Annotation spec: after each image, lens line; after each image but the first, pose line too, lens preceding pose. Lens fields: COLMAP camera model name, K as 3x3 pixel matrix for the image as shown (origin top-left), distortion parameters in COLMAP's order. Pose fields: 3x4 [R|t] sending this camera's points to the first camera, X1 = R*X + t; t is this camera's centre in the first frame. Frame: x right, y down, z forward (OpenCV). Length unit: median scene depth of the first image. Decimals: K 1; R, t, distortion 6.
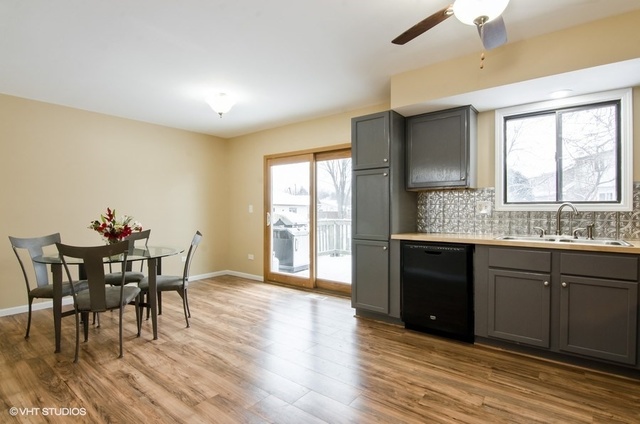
lens RADIAL K [[323.7, 0, 320.0], [0, 323.7, 212.0], [0, 0, 1]] dist [-0.001446, -0.000484]
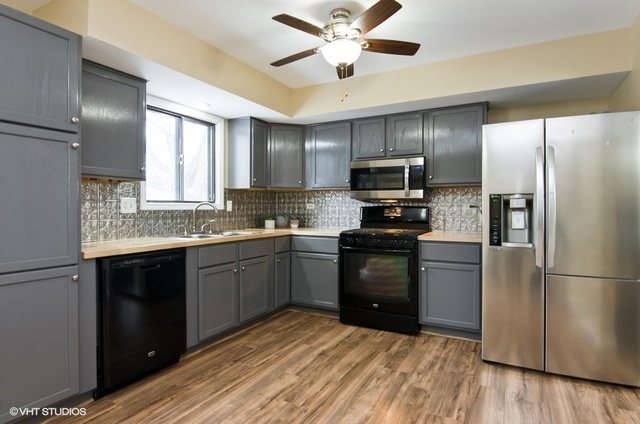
lens RADIAL K [[353.8, 0, 320.0], [0, 353.8, 212.0], [0, 0, 1]] dist [-0.001291, -0.000317]
pose [[-0.149647, -0.014599, 0.988632, -0.620492], [0.009112, 0.999828, 0.016144, -0.012461], [-0.988698, 0.011424, -0.149488, 0.894846]]
